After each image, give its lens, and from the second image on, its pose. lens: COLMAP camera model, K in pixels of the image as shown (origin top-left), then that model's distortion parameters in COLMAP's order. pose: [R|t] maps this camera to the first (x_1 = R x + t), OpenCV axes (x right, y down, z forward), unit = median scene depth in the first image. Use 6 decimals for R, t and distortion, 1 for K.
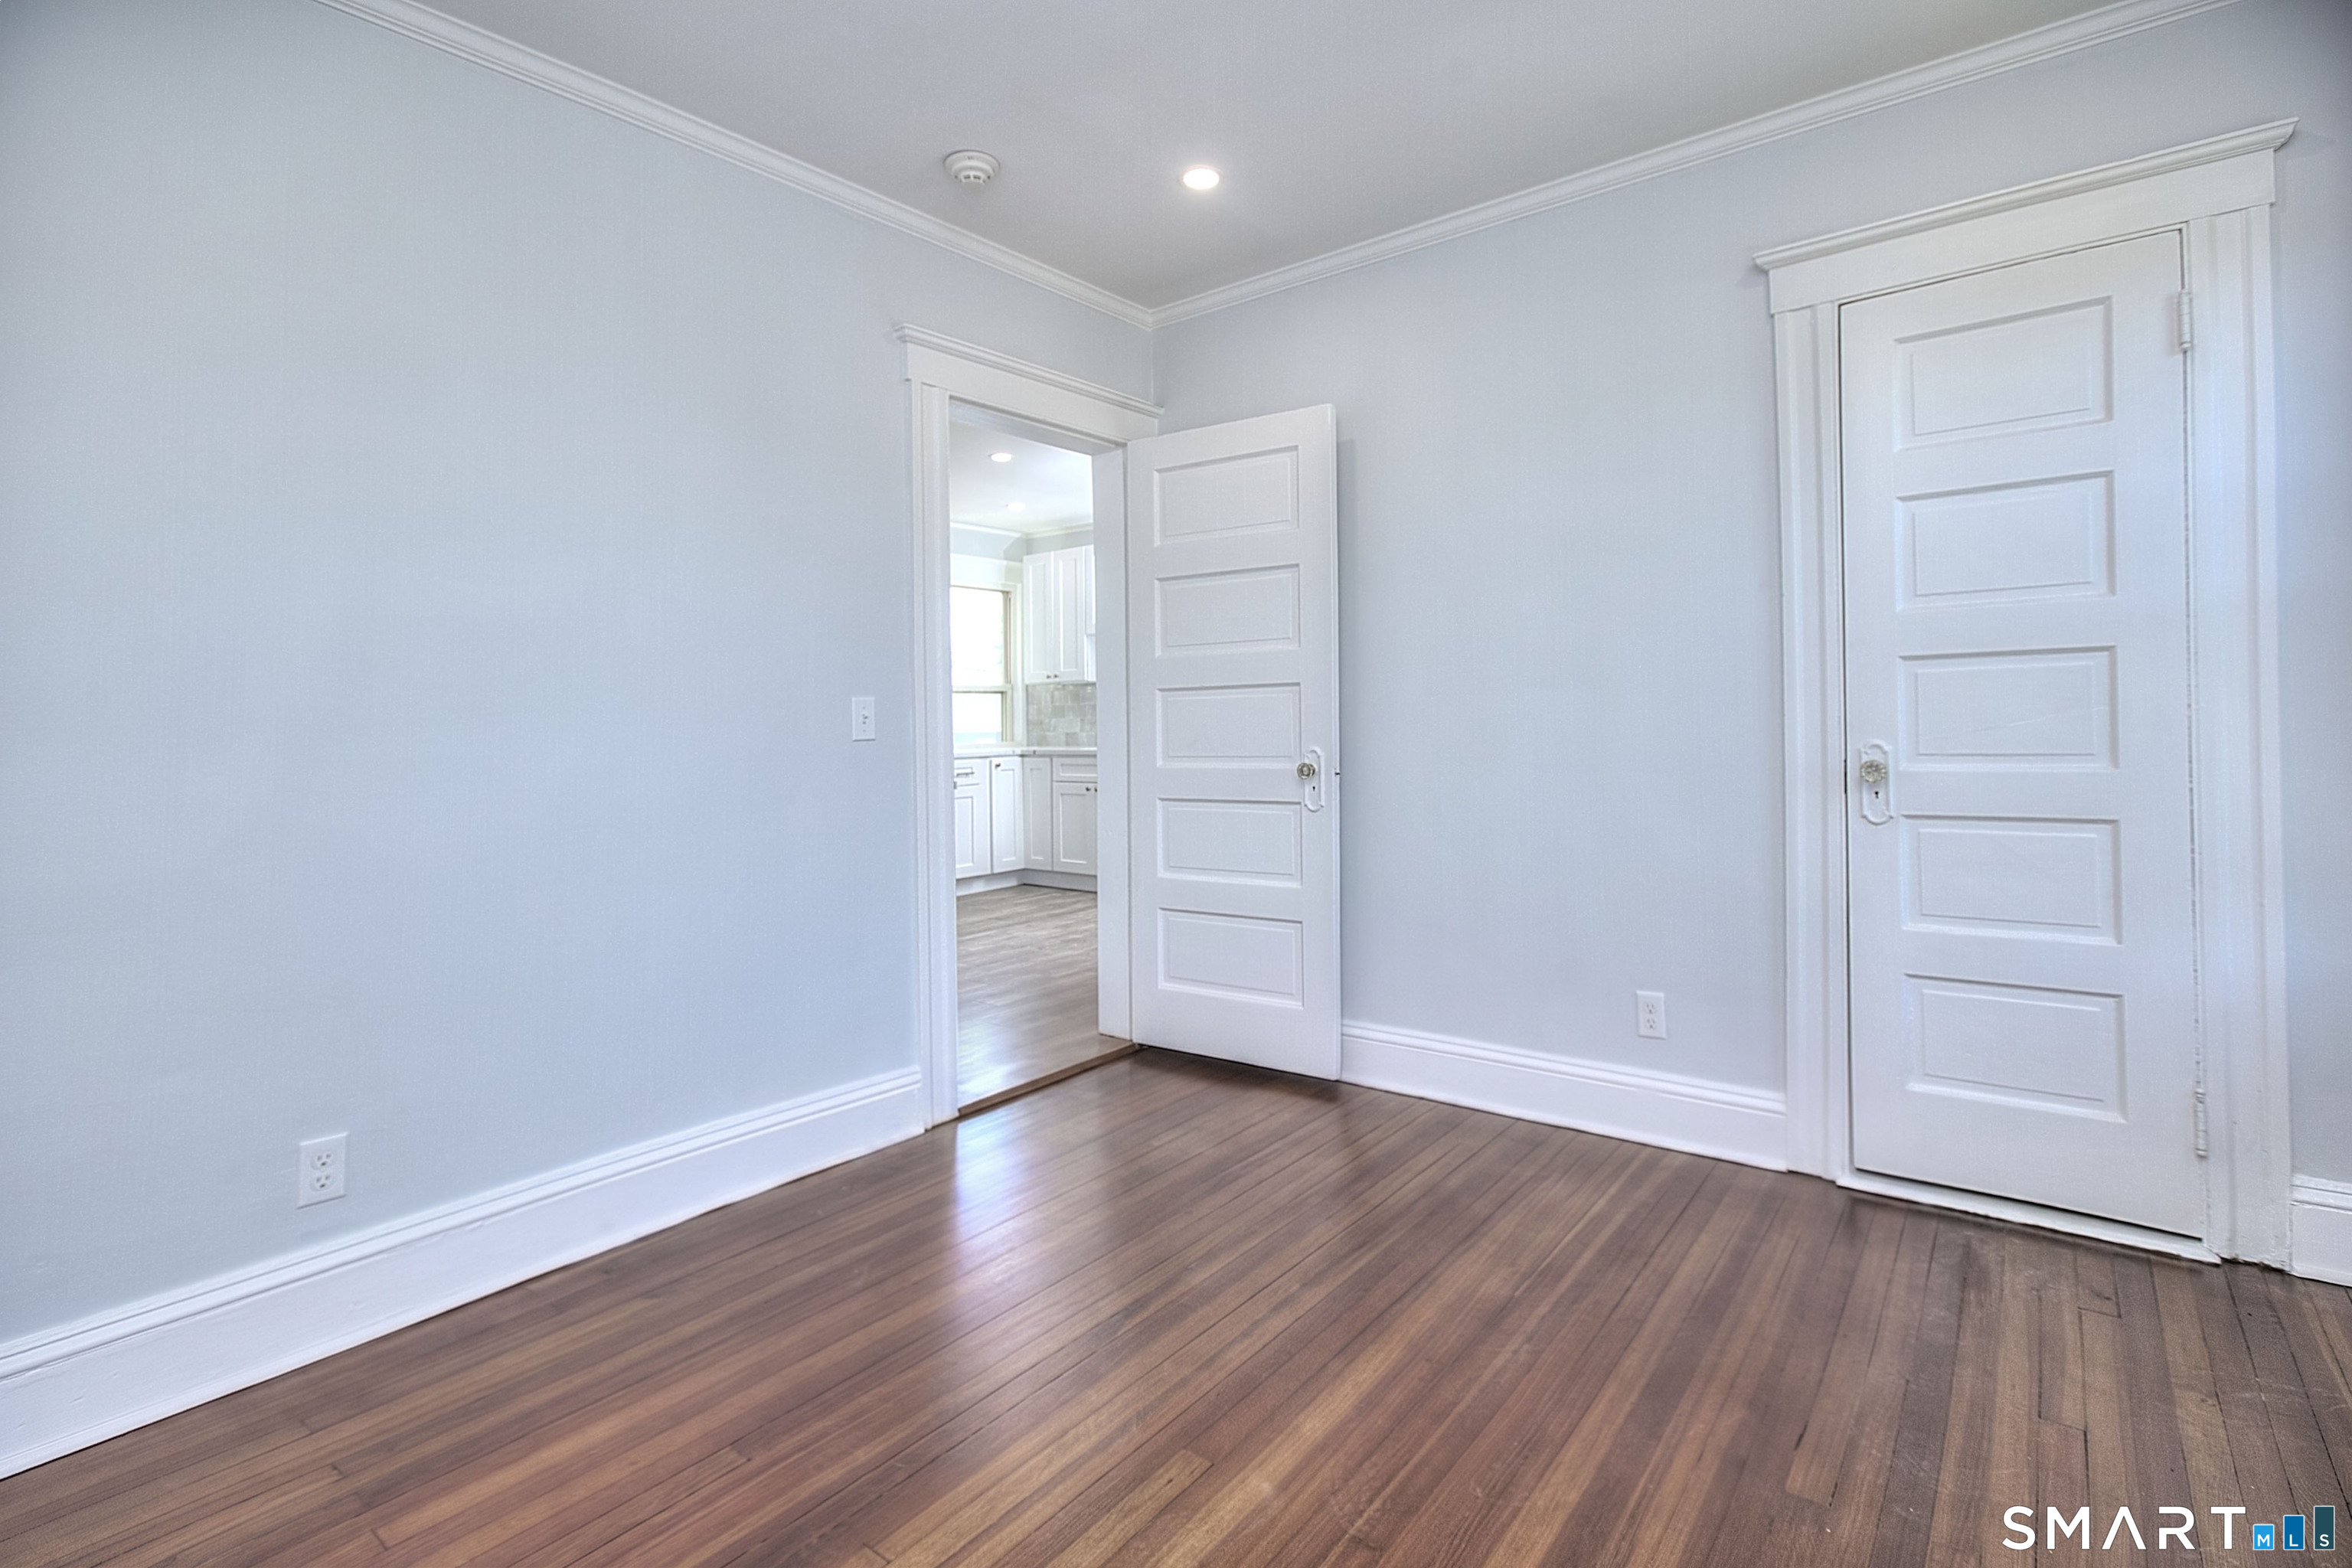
lens RADIAL K [[1103.5, 0, 1176.2], [0, 1103.5, 692.3], [0, 0, 1]] dist [-0.024374, 0.008174]
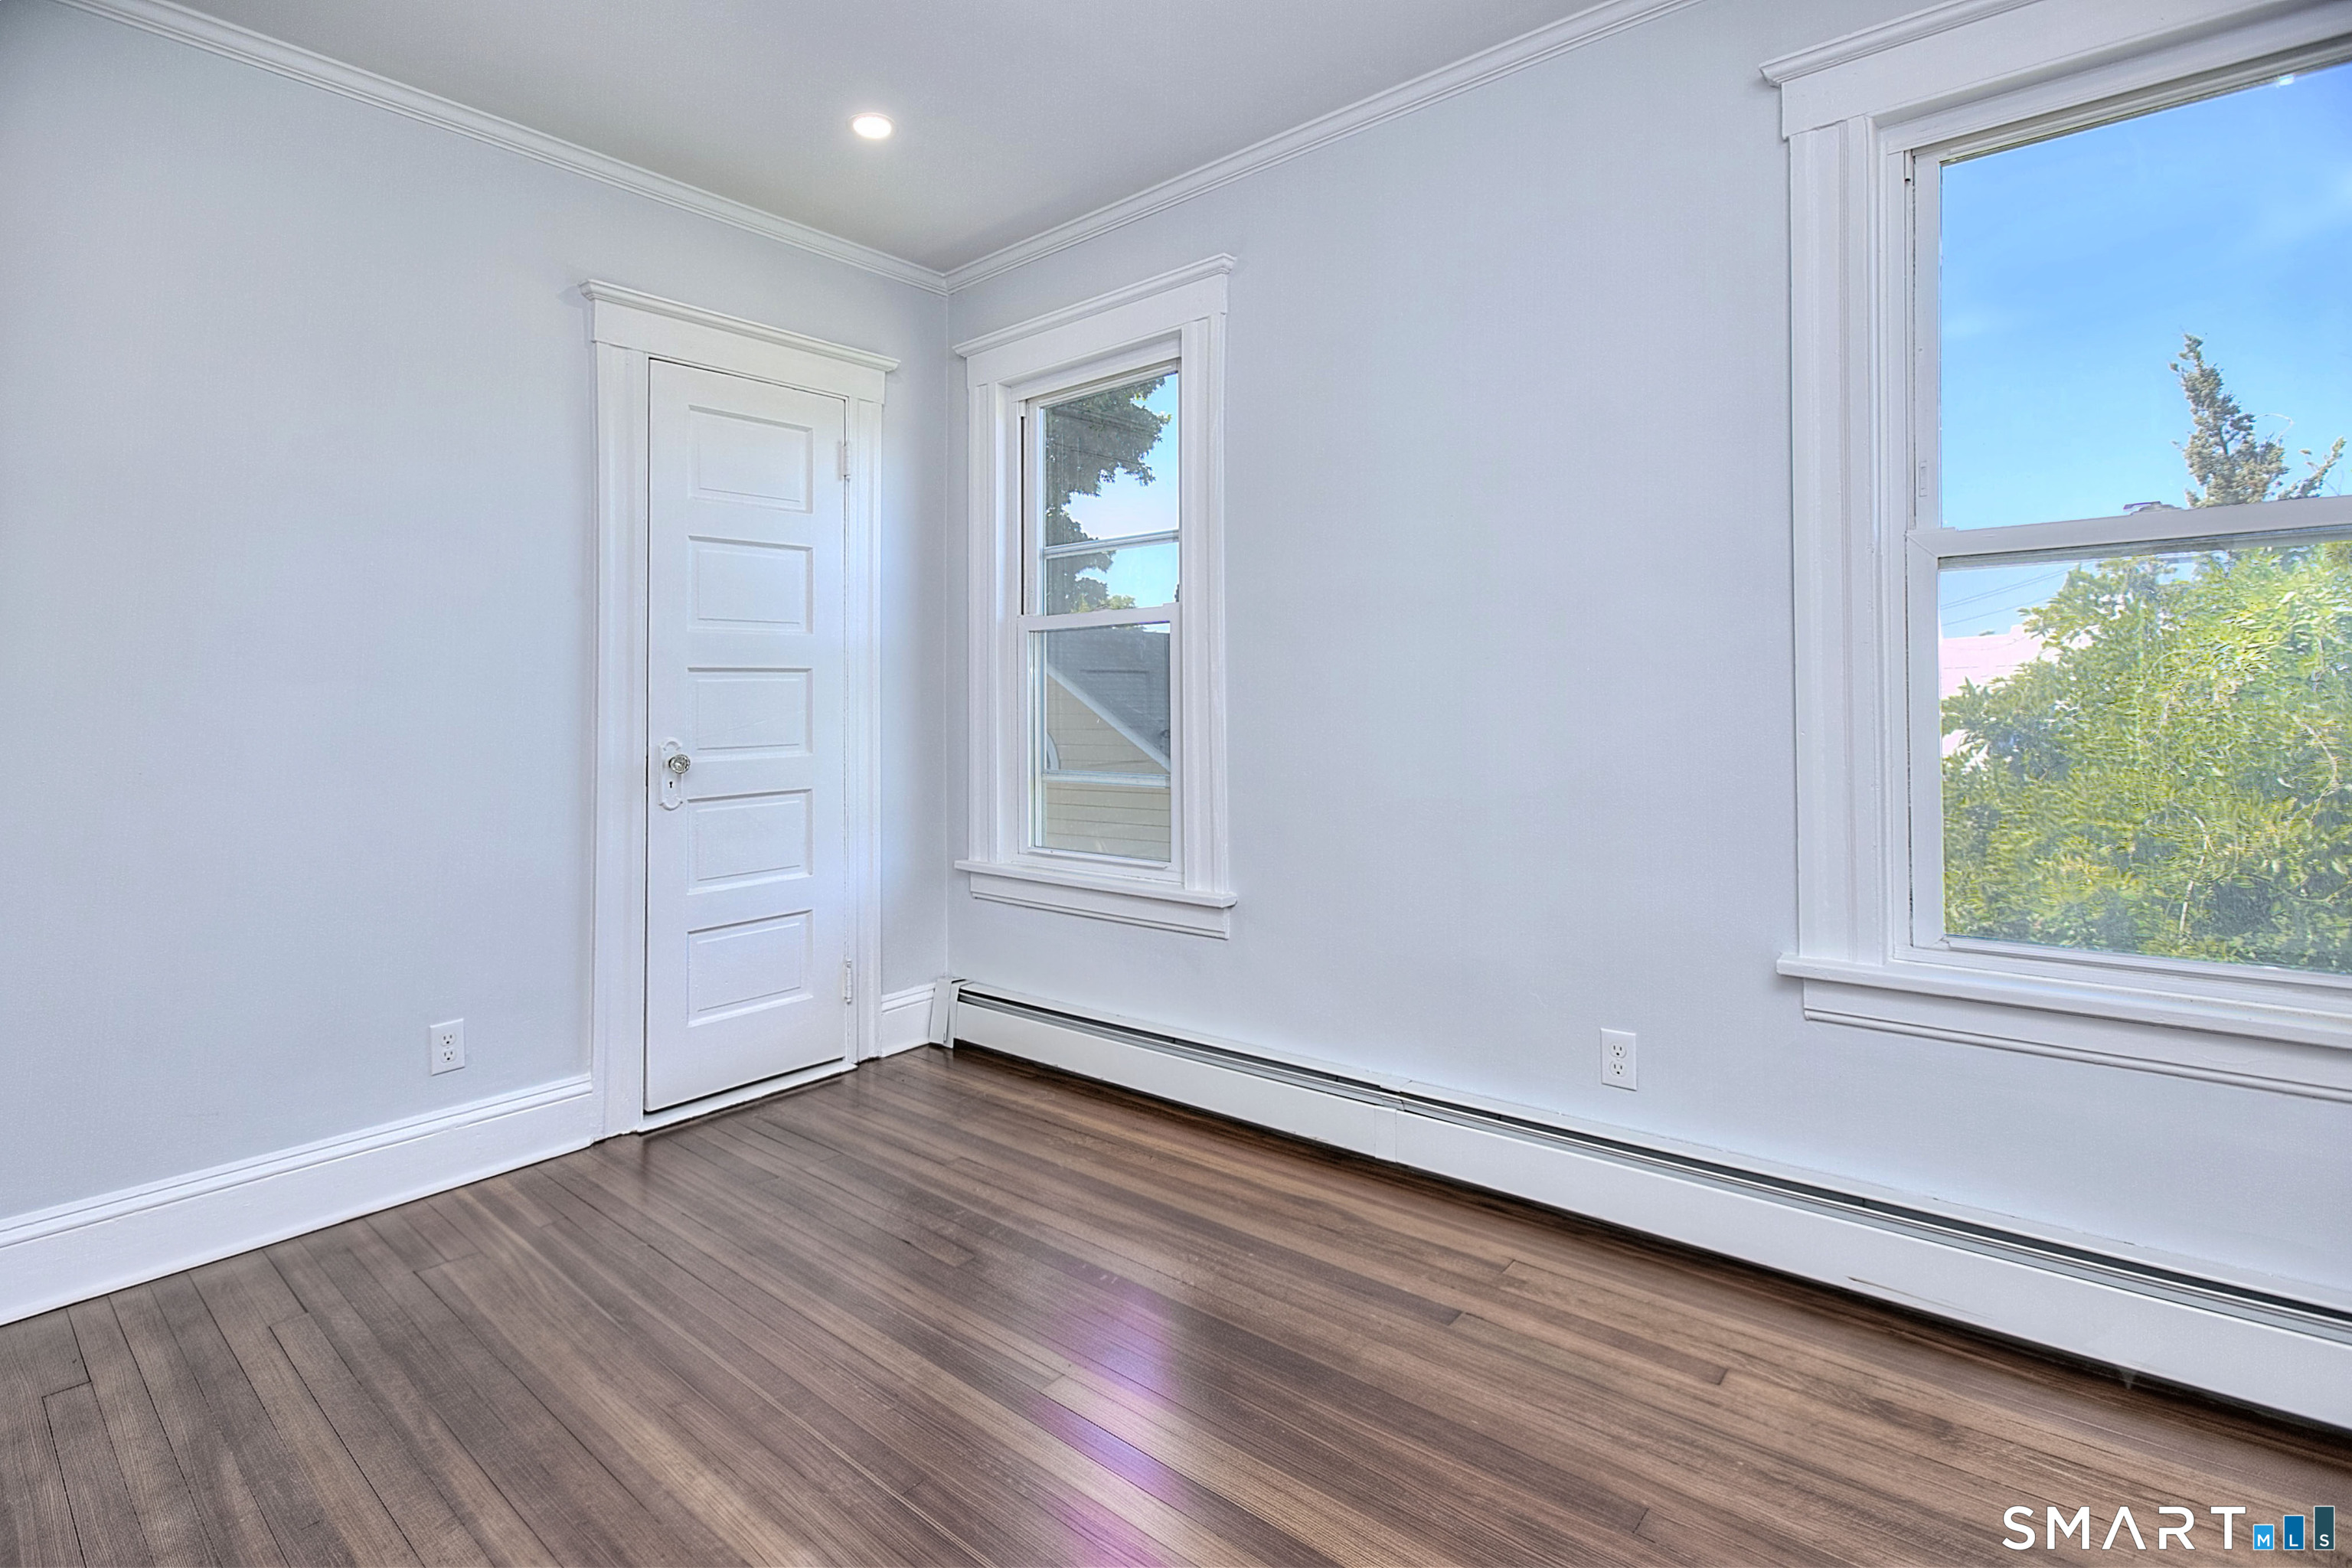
lens RADIAL K [[1103.5, 0, 1176.2], [0, 1103.5, 692.3], [0, 0, 1]] dist [-0.024374, 0.008174]
pose [[0.030531, 0.028543, 0.999126, -0.535921], [-0.007620, 0.999570, -0.028323, 0.024655], [-0.999505, -0.006748, 0.030735, 0.428539]]
